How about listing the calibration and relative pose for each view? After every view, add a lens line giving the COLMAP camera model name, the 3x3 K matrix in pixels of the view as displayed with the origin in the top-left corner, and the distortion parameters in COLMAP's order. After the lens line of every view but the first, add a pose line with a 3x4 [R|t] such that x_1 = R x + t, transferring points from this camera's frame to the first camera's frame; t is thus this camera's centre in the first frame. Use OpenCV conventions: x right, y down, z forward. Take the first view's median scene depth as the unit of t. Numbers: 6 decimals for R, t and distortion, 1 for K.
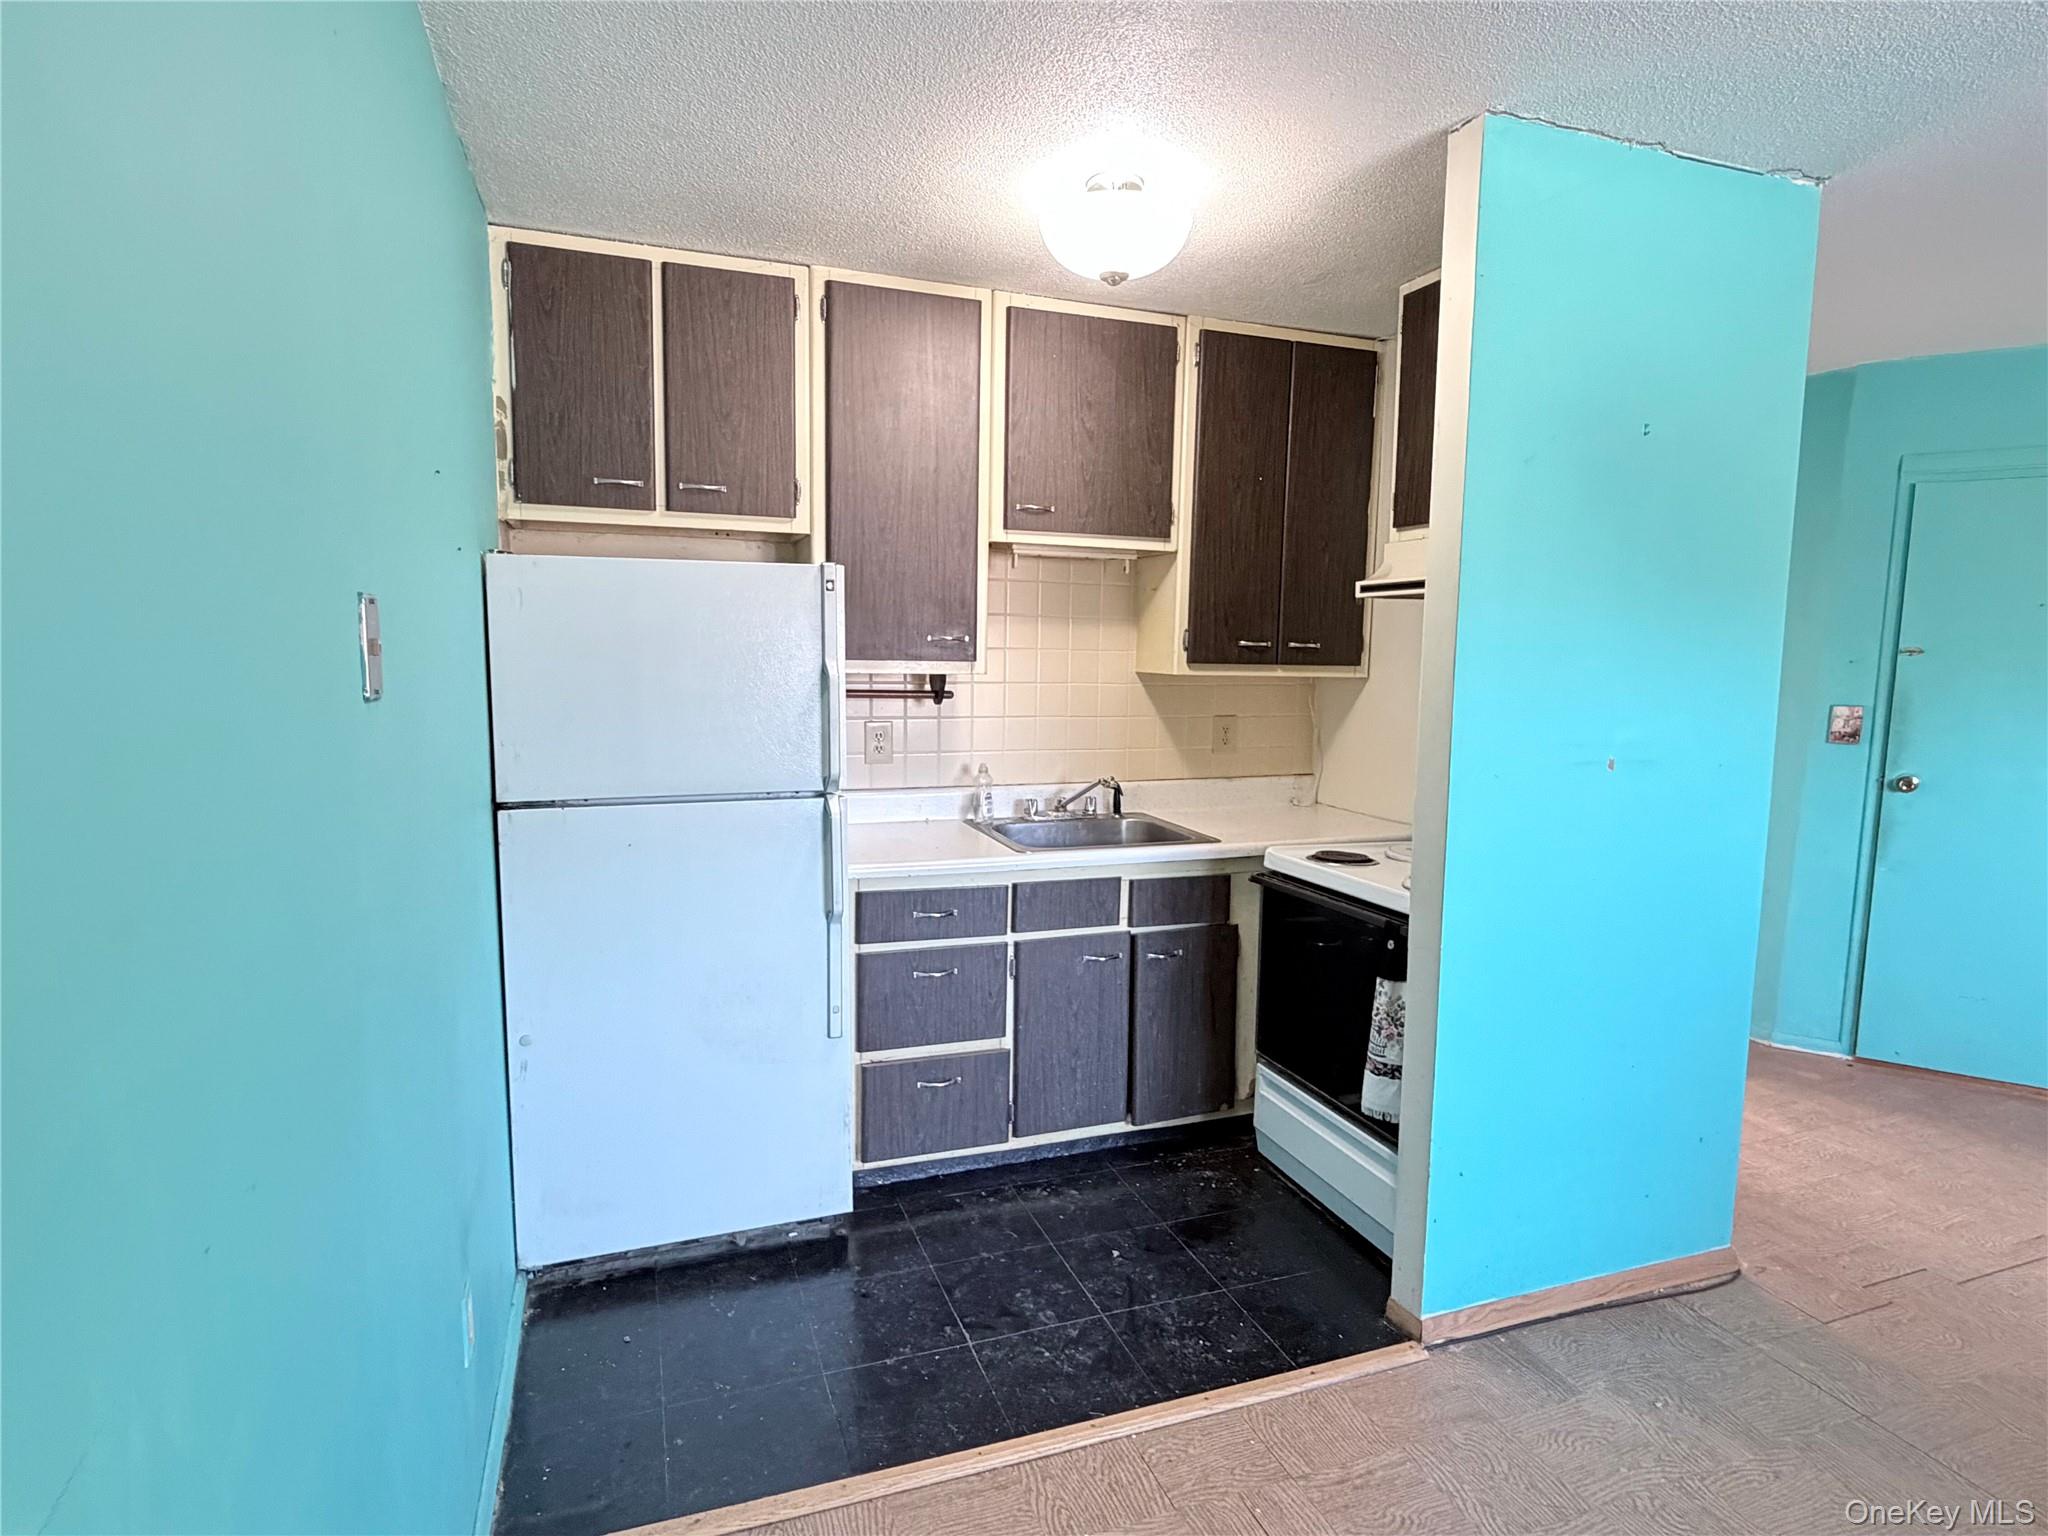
lens RADIAL K [[1087.0, 0, 1033.3], [0, 1087.0, 773.9], [0, 0, 1]] dist [0.005158, -0.000719]
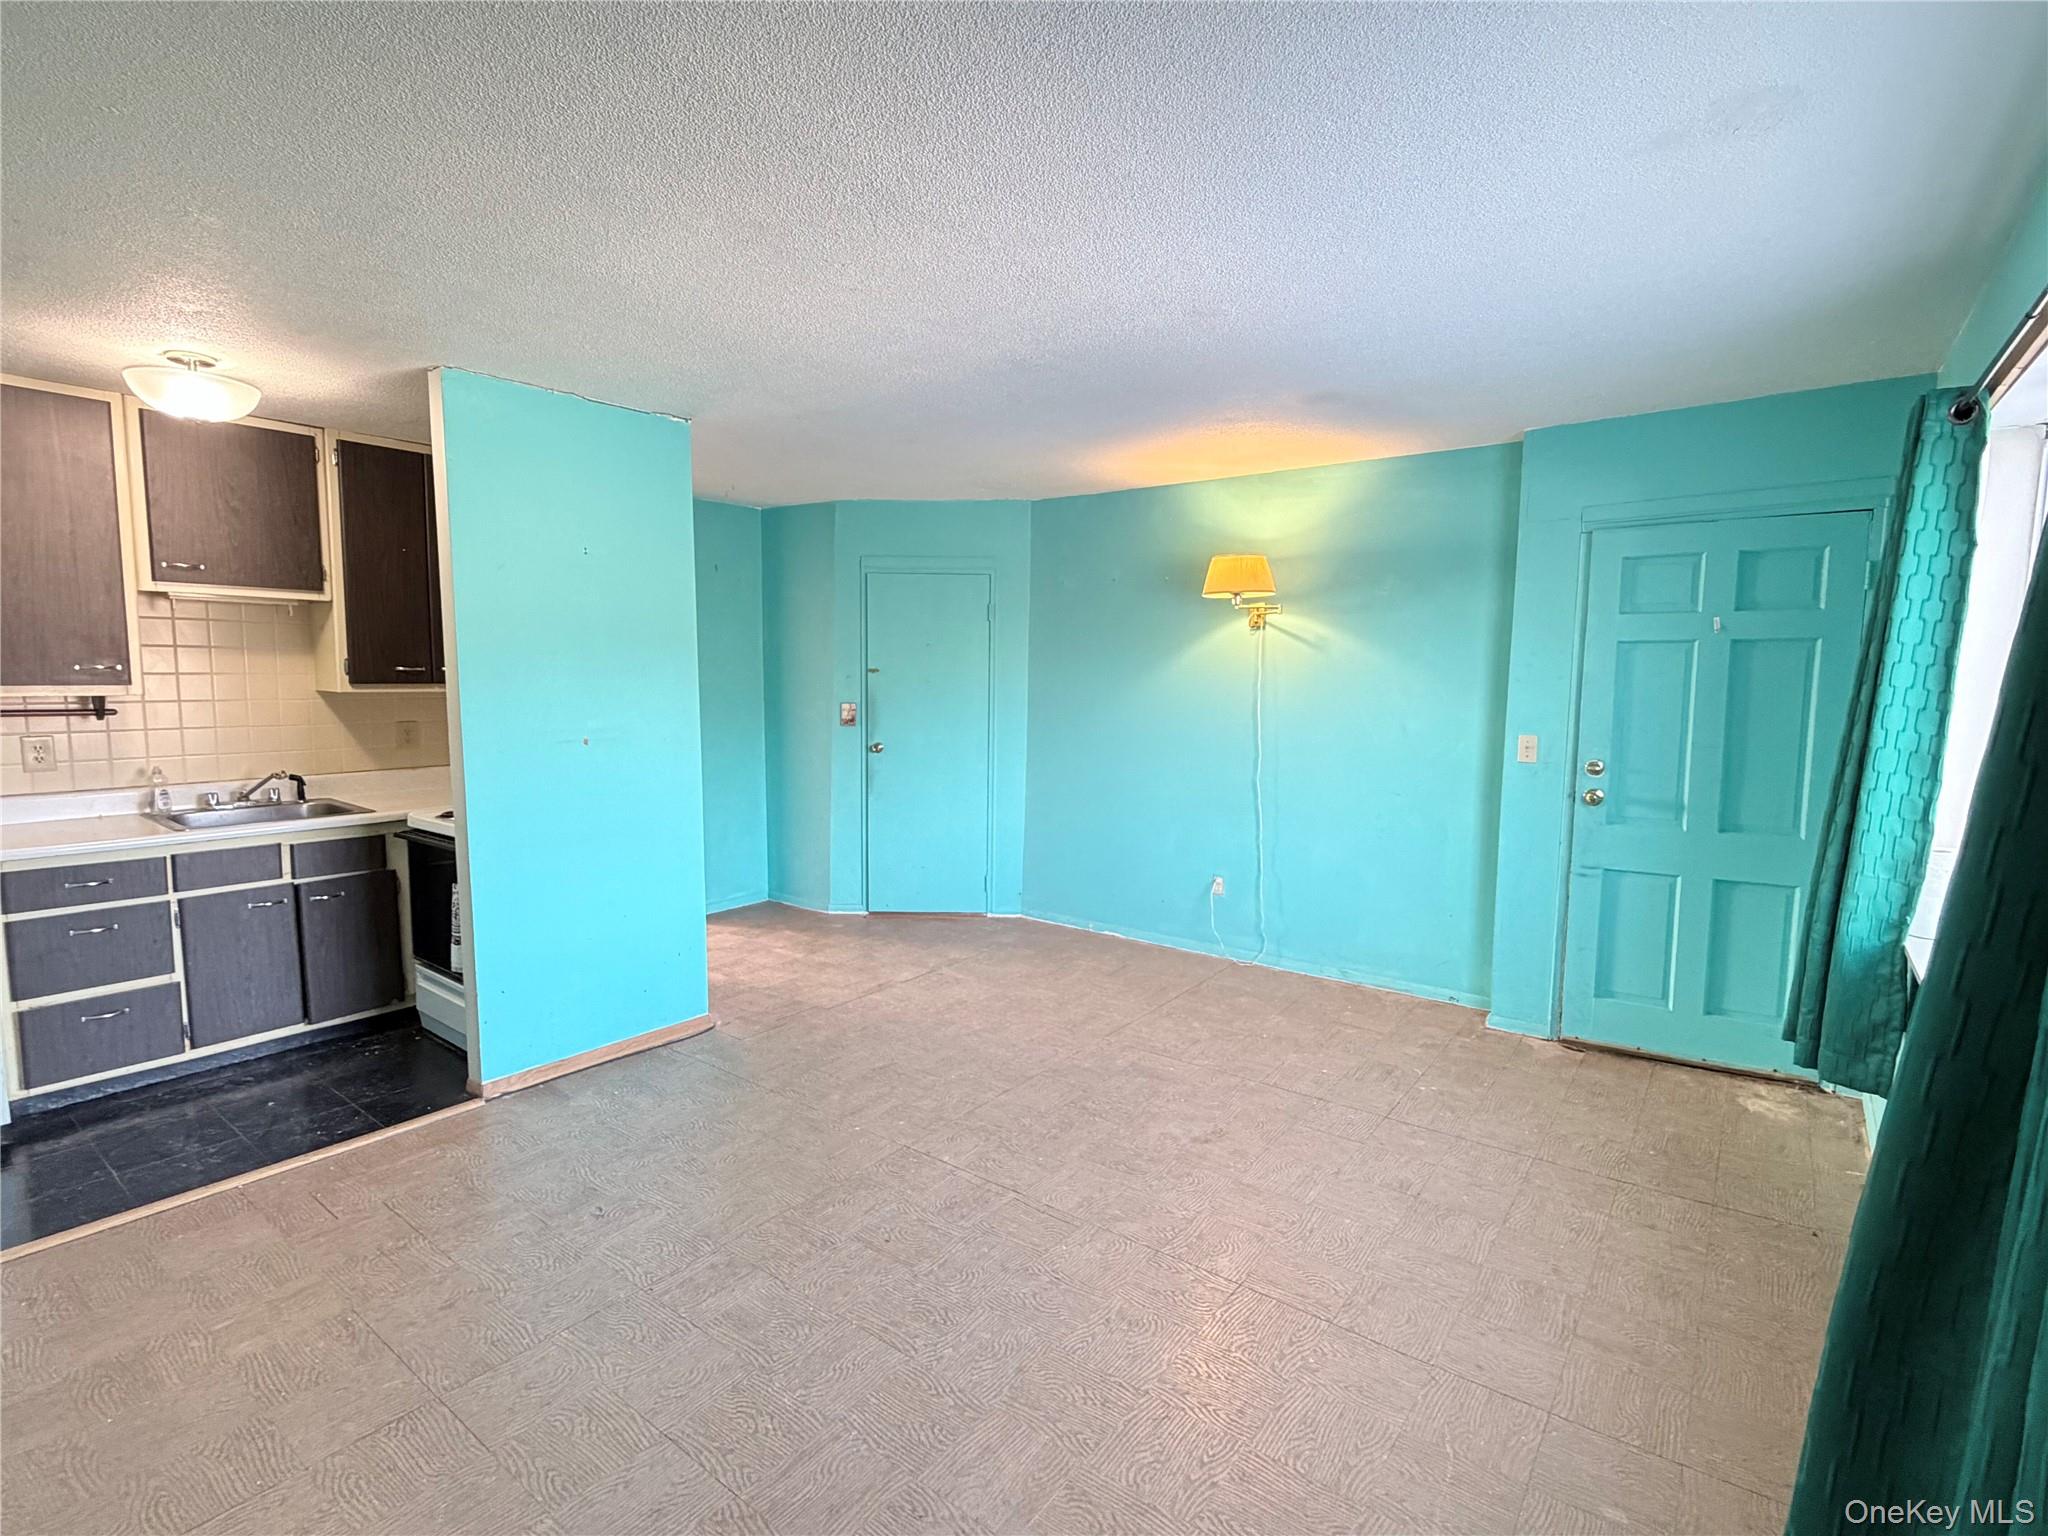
lens RADIAL K [[974.8, 0, 1027.4], [0, 974.8, 770.8], [0, 0, 1]] dist [-0.004619, 0.001075]
pose [[0.844509, -0.060491, 0.532114, 0.229129], [0.060181, 0.998026, 0.017943, 0.039604], [-0.532149, 0.016870, 0.846483, -0.529265]]
